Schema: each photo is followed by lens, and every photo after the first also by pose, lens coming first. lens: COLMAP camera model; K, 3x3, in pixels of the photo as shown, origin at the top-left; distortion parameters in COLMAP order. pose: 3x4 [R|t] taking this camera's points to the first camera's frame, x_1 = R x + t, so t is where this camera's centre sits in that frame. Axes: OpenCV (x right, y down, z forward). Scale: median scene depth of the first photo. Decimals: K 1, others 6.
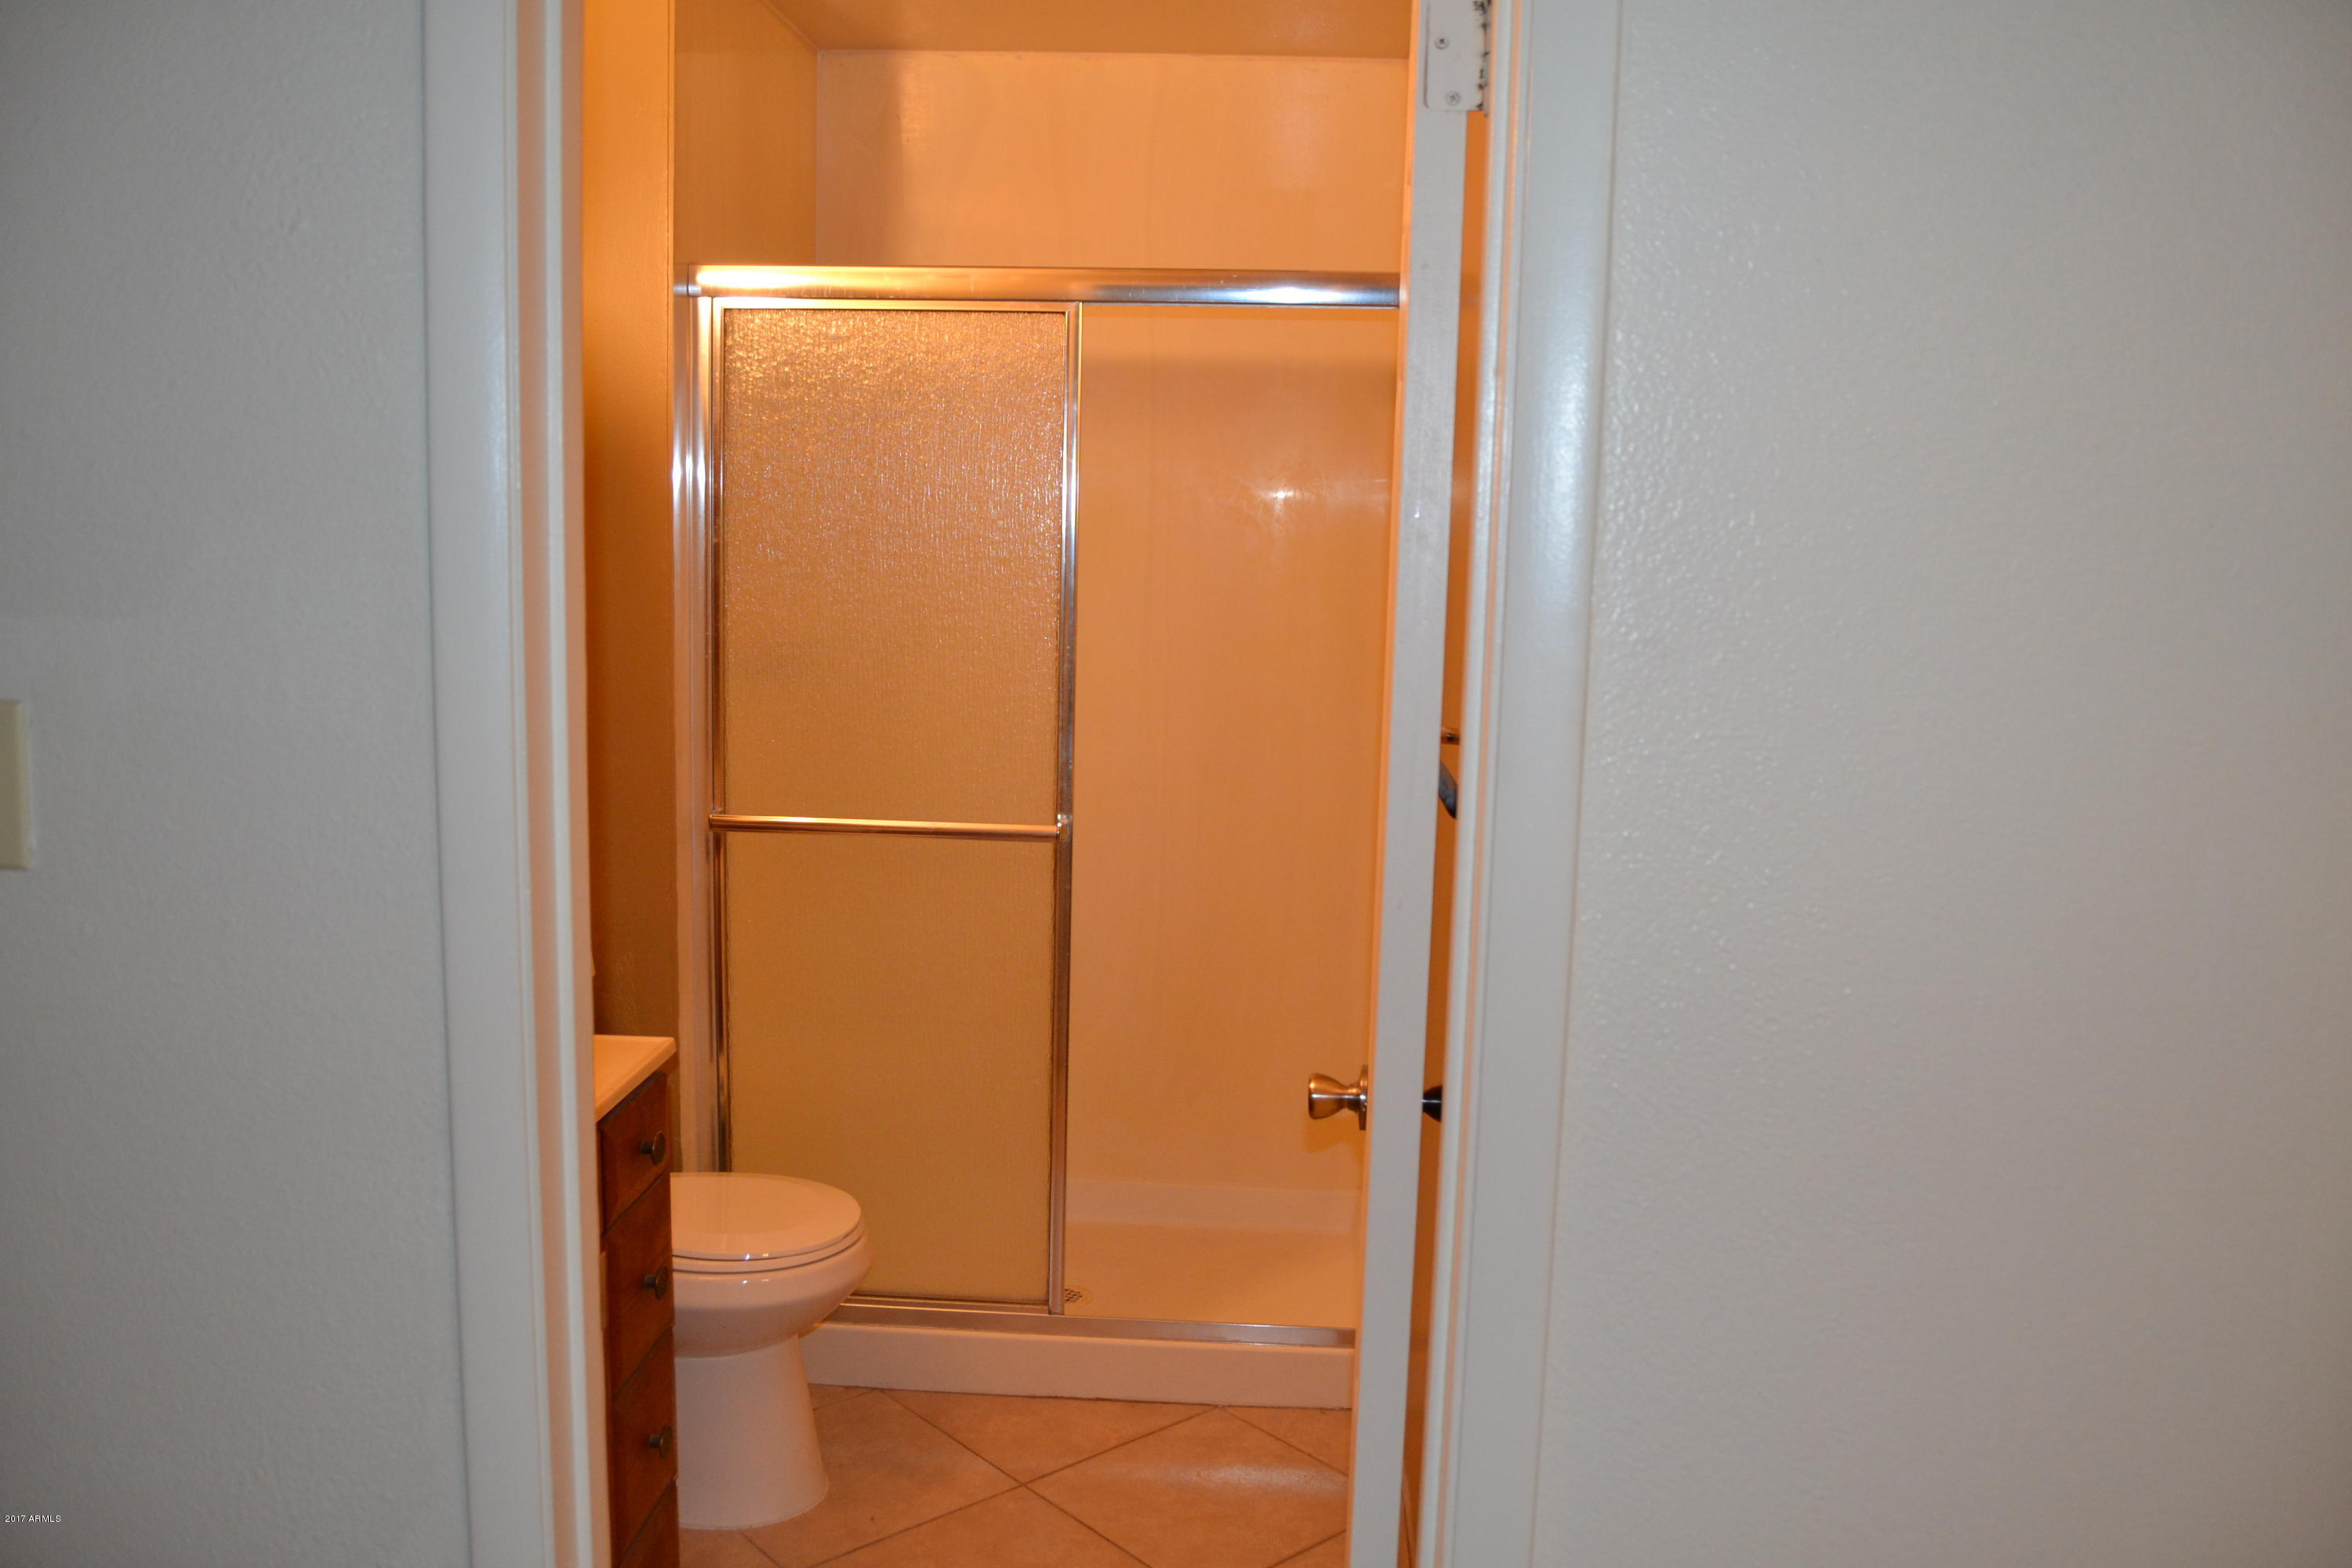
lens RADIAL K [[1865.1, 0, 1177.0], [0, 1865.1, 772.2], [0, 0, 1]] dist [-0.103926, 0.050914]
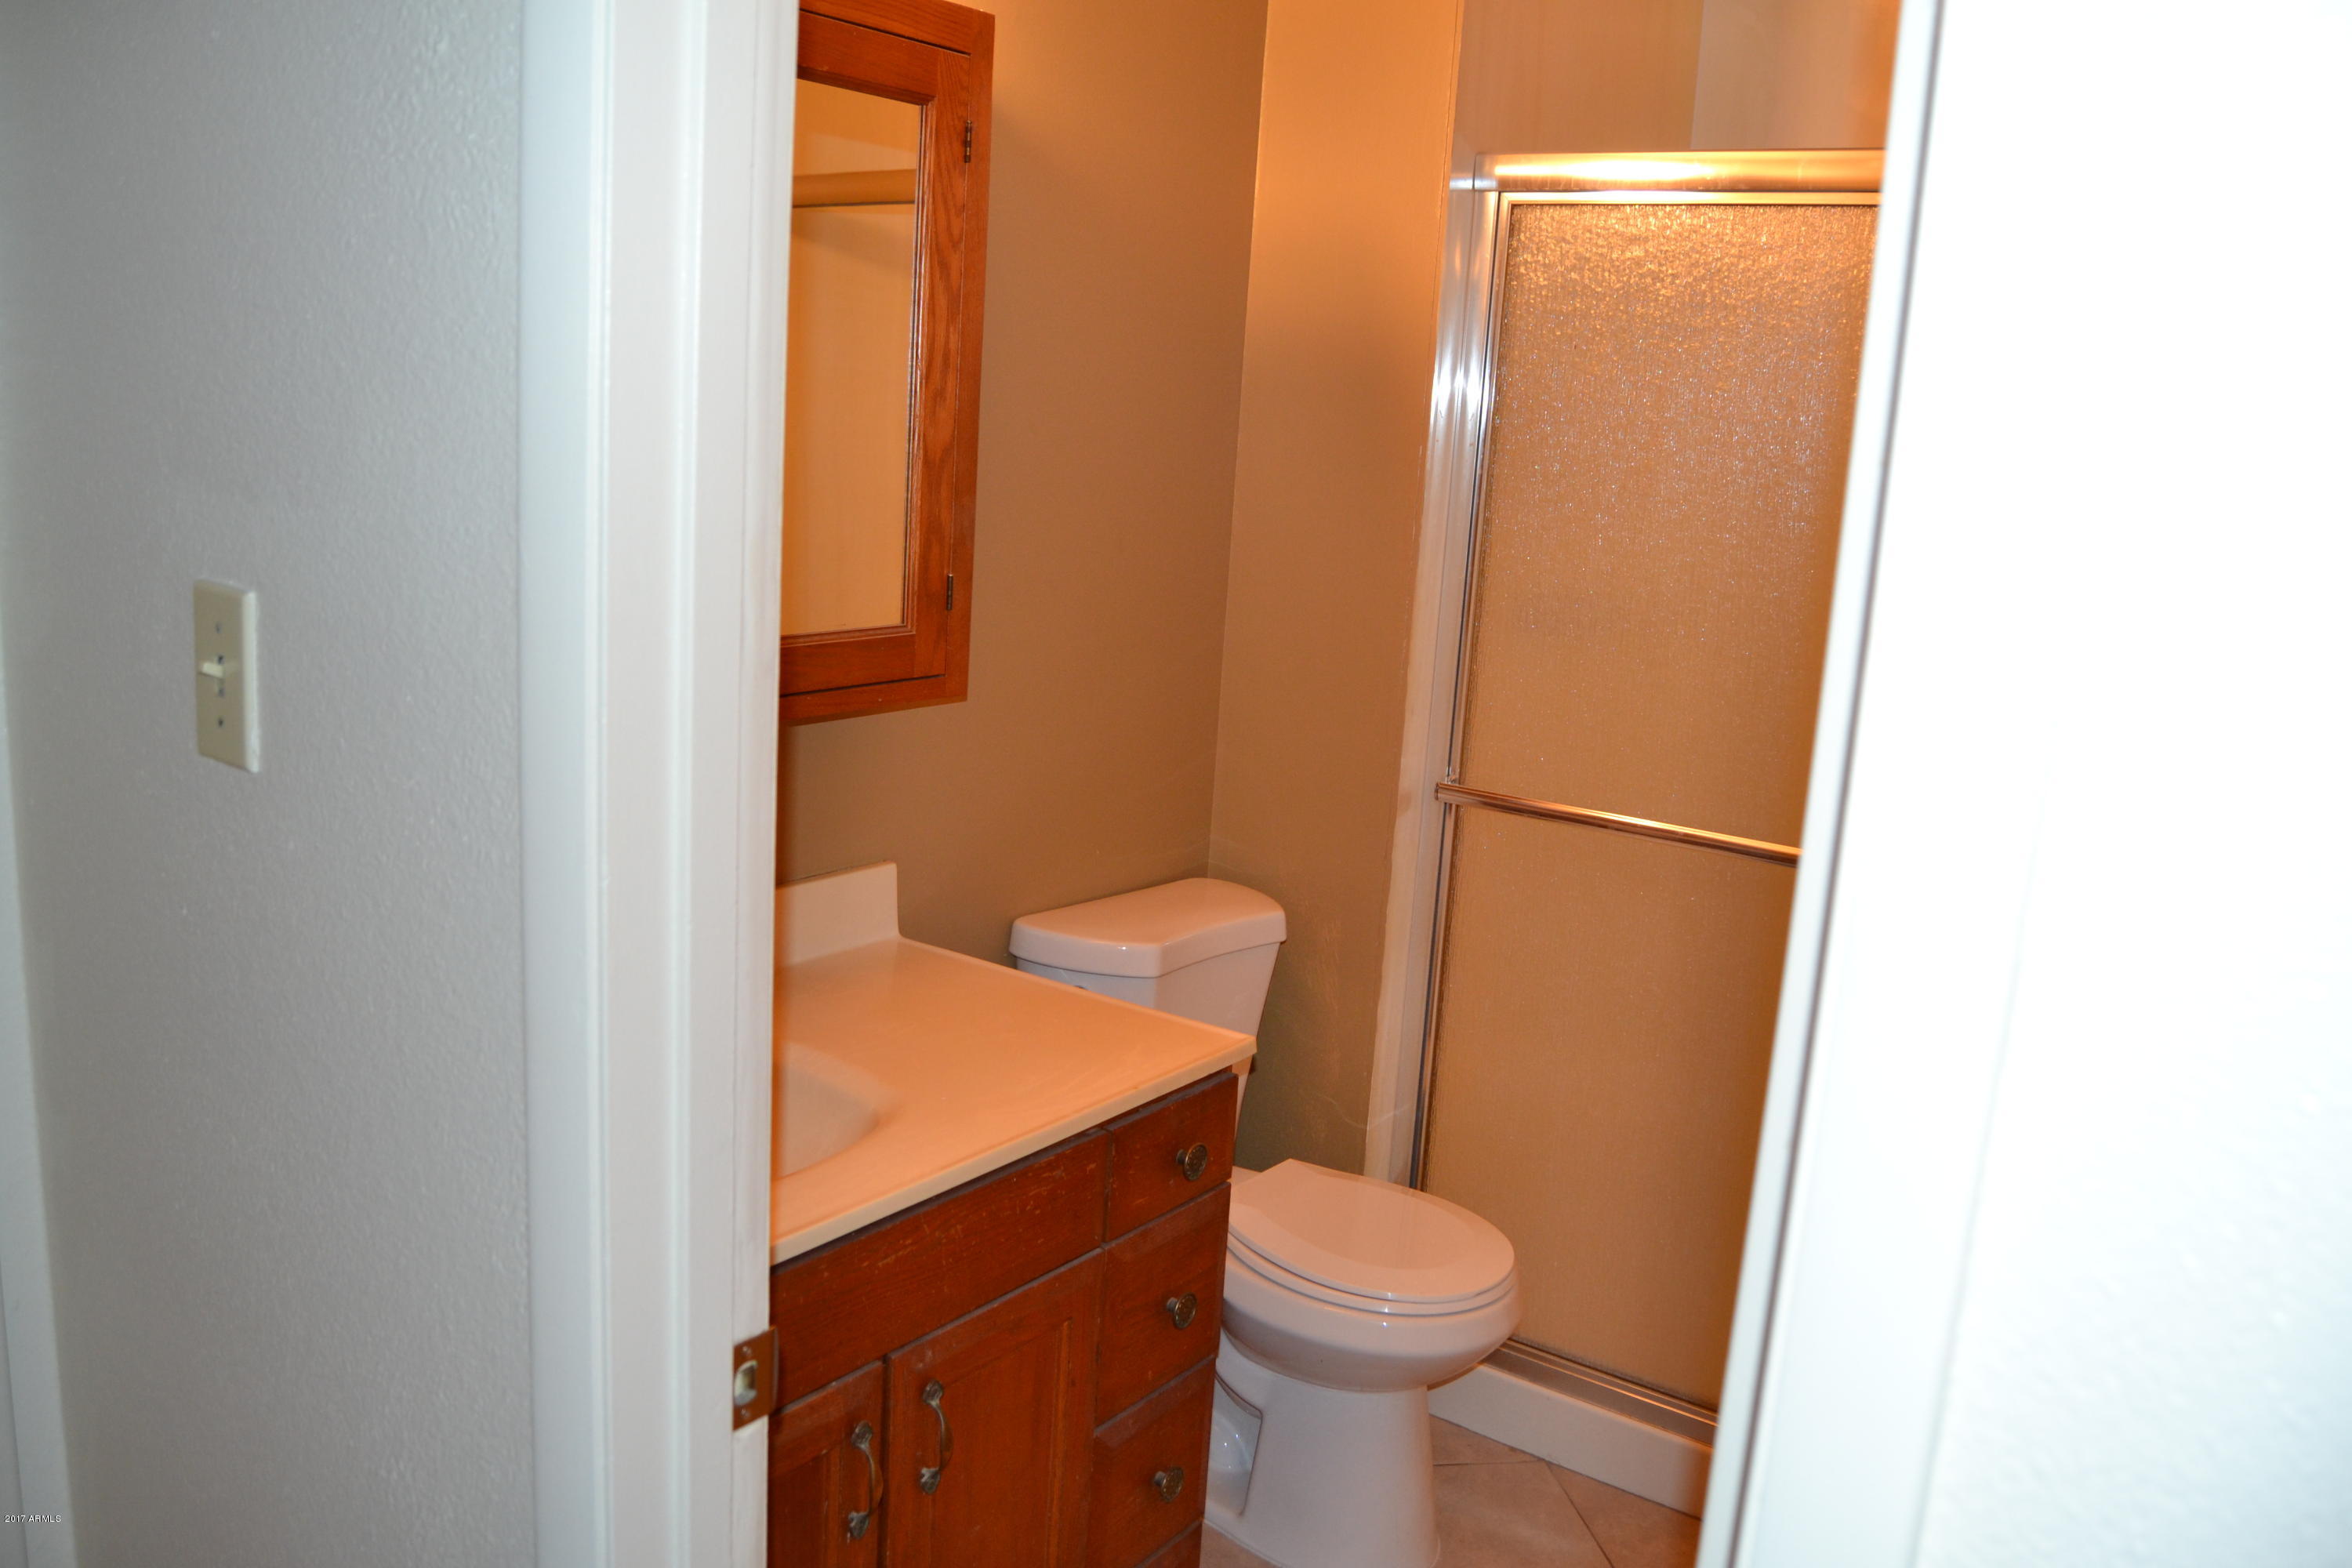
lens RADIAL K [[1865.1, 0, 1177.0], [0, 1865.1, 772.2], [0, 0, 1]] dist [-0.103926, 0.050914]
pose [[0.844485, 0.130836, -0.519352, 0.105251], [-0.114036, 0.991392, 0.064327, -0.025035], [0.523297, 0.004902, 0.852136, 0.182173]]
